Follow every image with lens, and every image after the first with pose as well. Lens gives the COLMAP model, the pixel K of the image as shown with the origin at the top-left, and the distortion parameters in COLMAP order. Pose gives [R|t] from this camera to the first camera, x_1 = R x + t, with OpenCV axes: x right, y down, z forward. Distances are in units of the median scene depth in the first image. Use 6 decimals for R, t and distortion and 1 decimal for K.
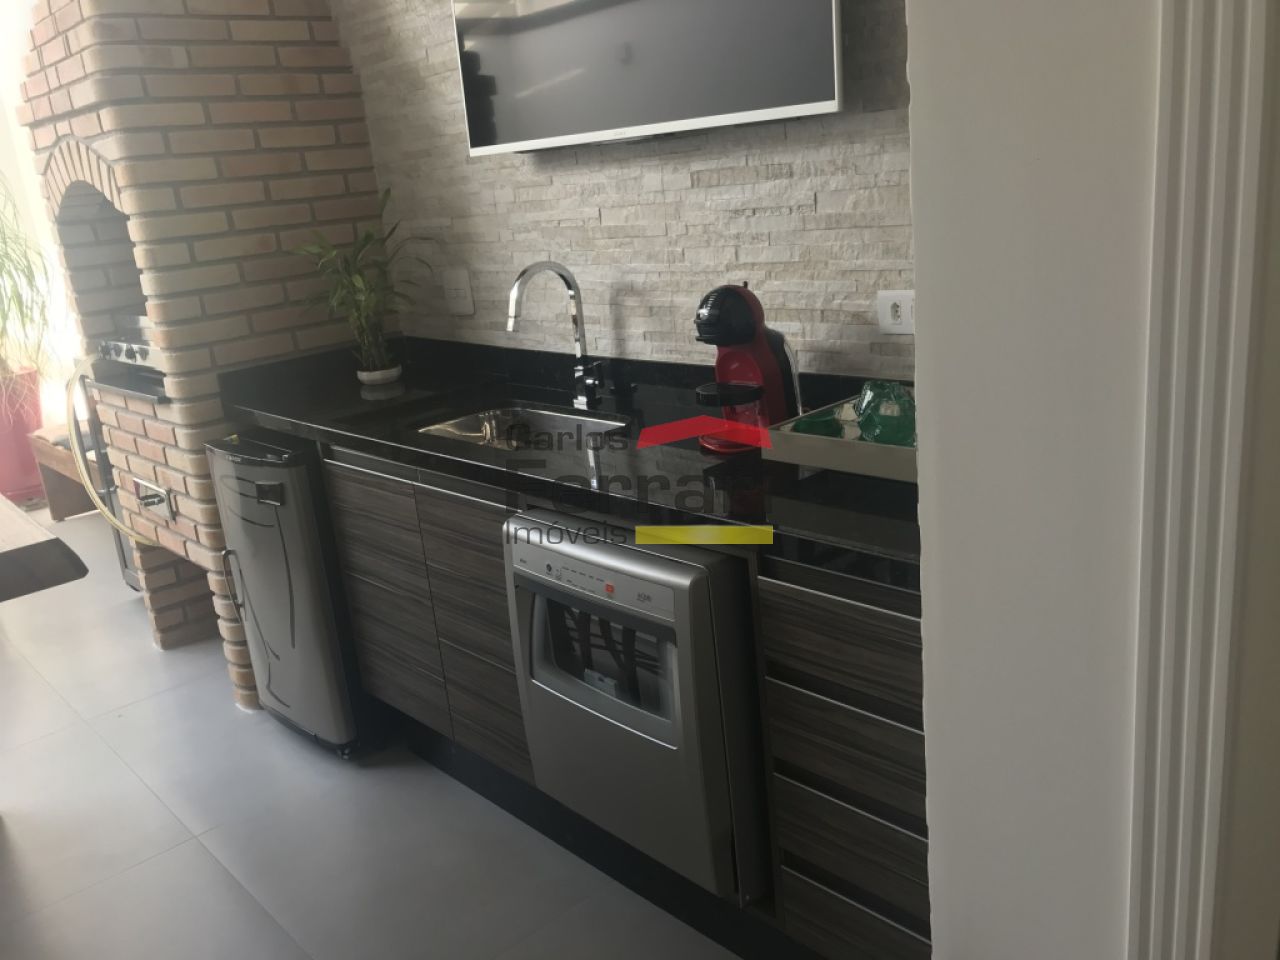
lens RADIAL K [[1063.4, 0, 640.0], [0, 1063.4, 480.0], [0, 0, 1]] dist [0.062653, -0.012568]
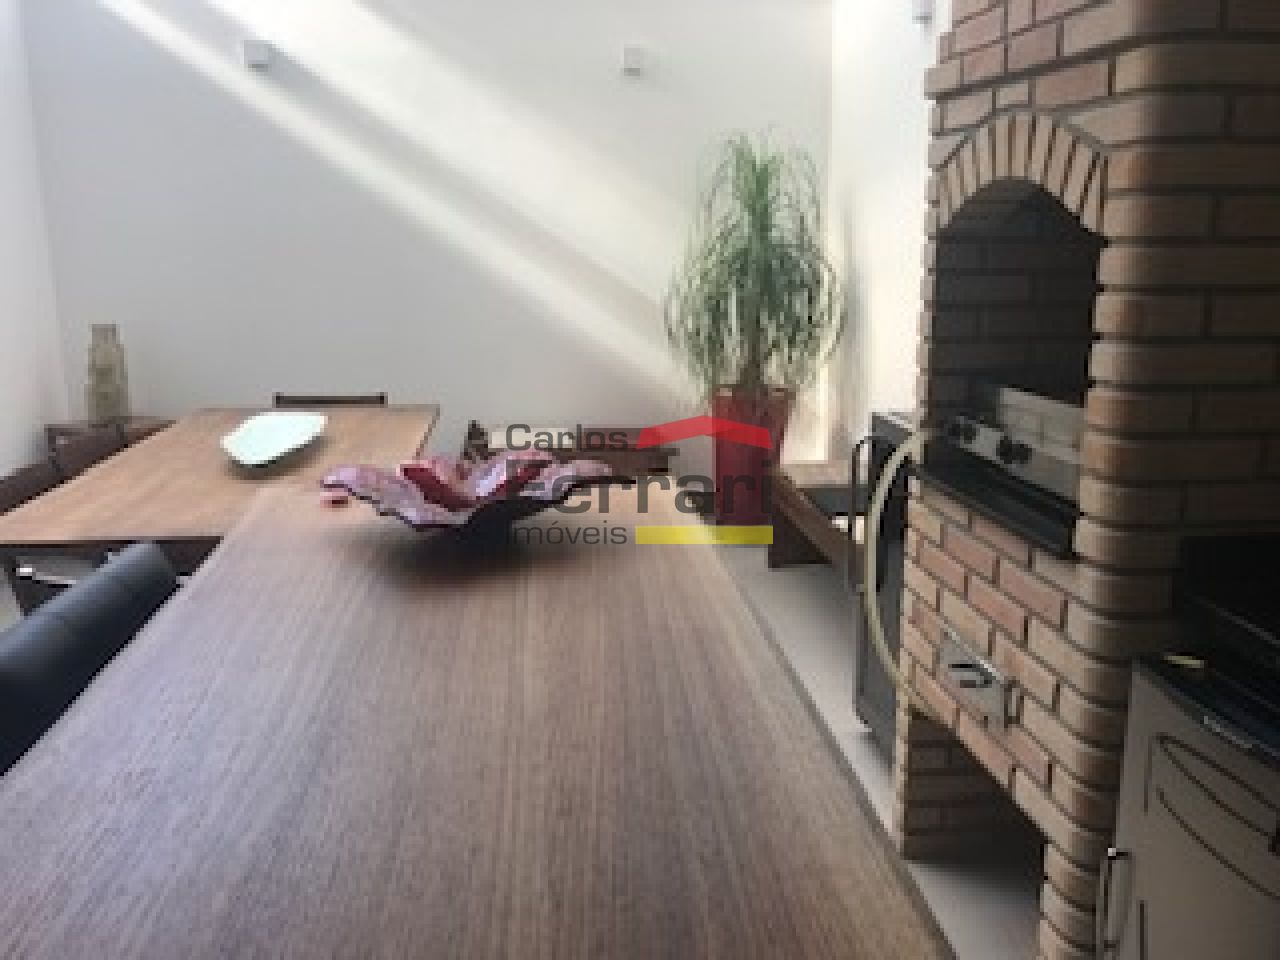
lens RADIAL K [[1063.4, 0, 640.0], [0, 1063.4, 480.0], [0, 0, 1]] dist [0.062653, -0.012568]
pose [[0.814533, 0.226296, -0.534160, -0.338513], [-0.236704, 0.970289, 0.050114, -0.090392], [0.529630, 0.085618, 0.843897, 0.393842]]
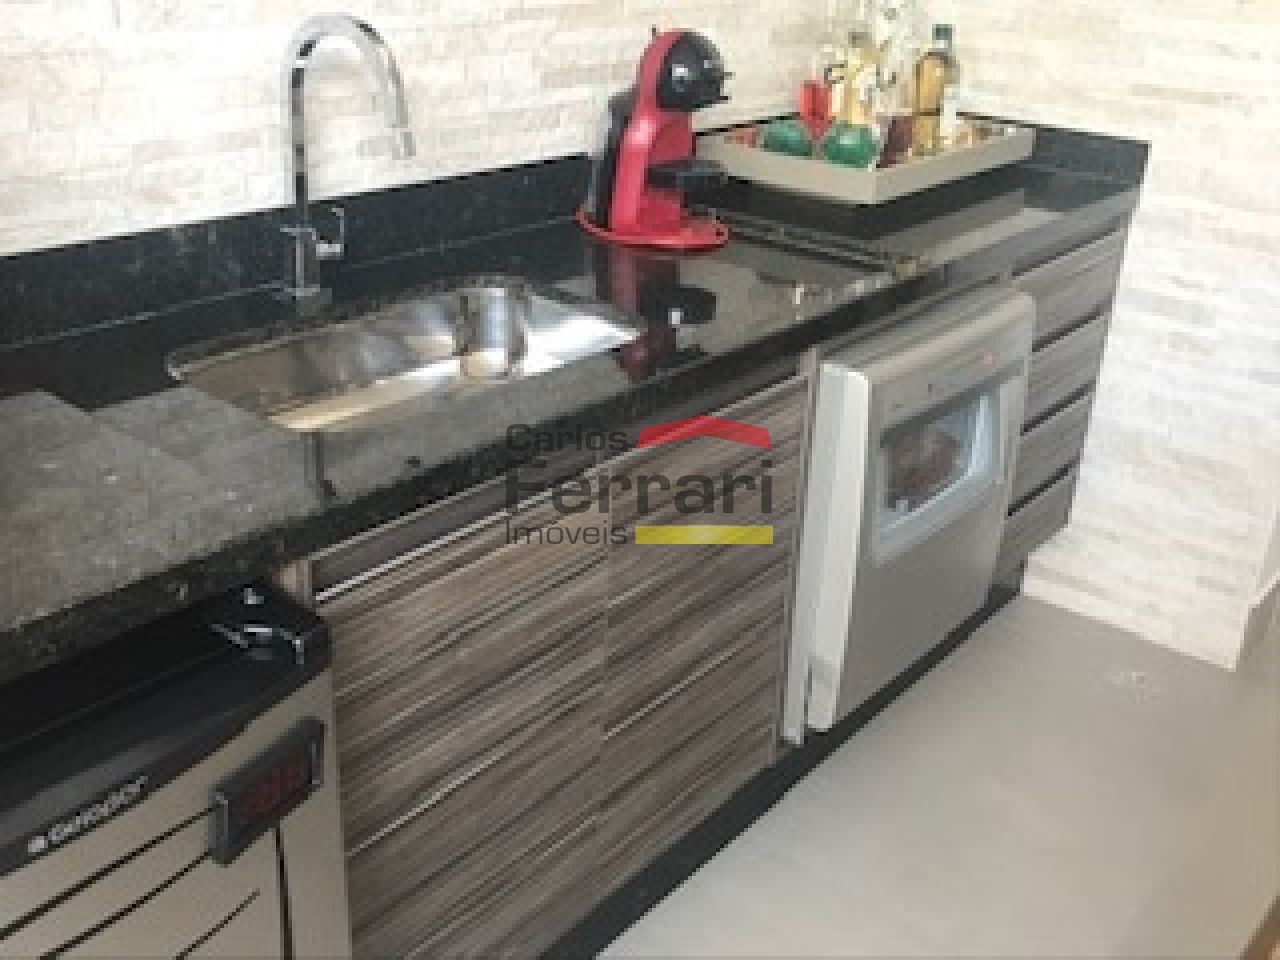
lens RADIAL K [[1269.5, 0, 672.0], [0, 1269.5, 478.5], [0, 0, 1]] dist [0.009180, -0.009273]
pose [[-0.173865, -0.332735, 0.926854, -0.594609], [0.249293, 0.895661, 0.368300, -0.152852], [-0.952693, 0.295093, -0.072776, 0.768246]]
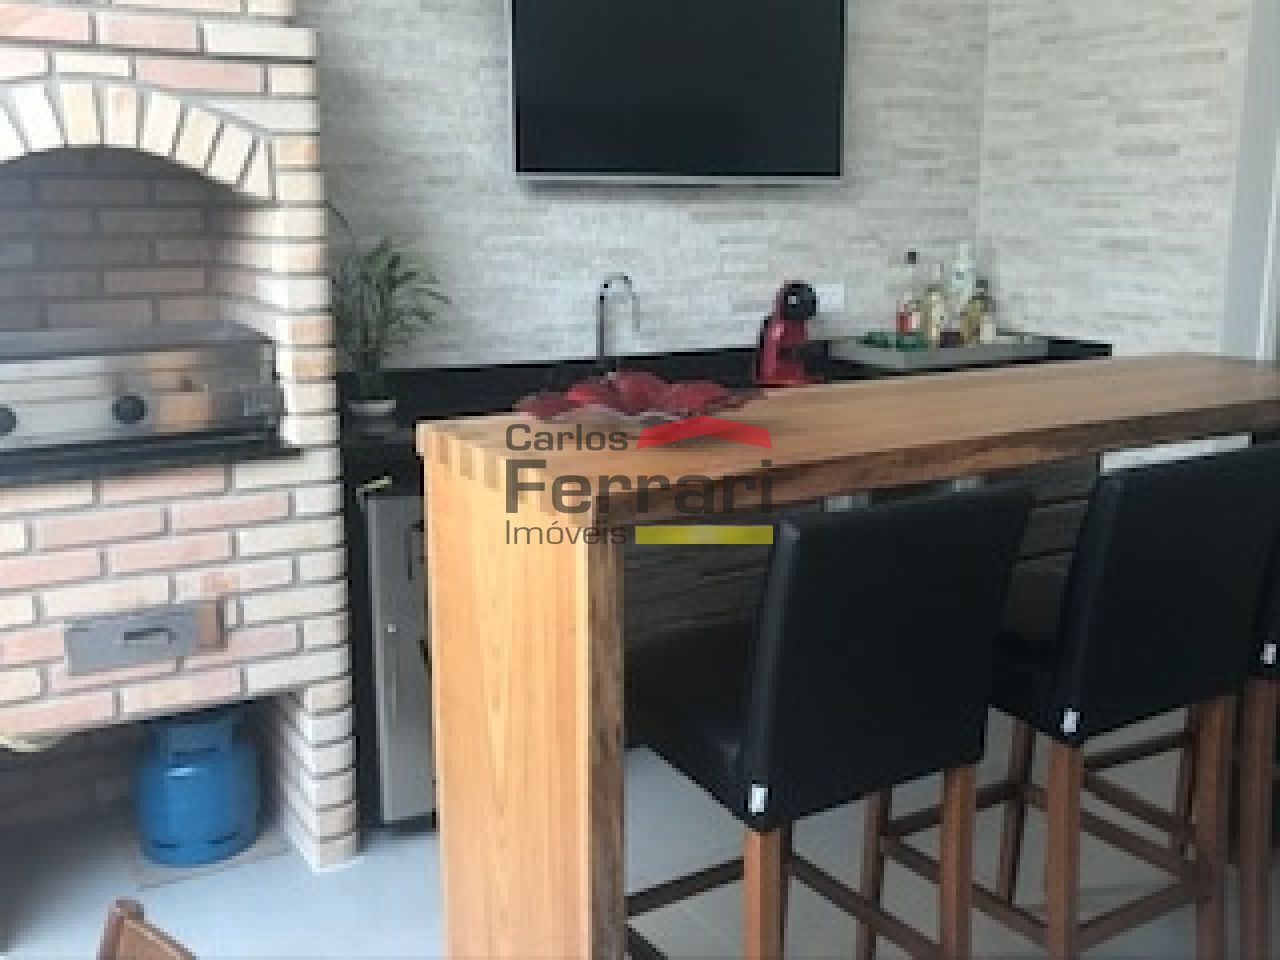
lens RADIAL K [[1269.5, 0, 672.0], [0, 1269.5, 478.5], [0, 0, 1]] dist [0.009180, -0.009273]
pose [[0.133277, -0.114773, 0.984411, -1.218945], [0.266603, 0.960811, 0.075926, -0.059967], [-0.954547, 0.252328, 0.158653, 0.621091]]
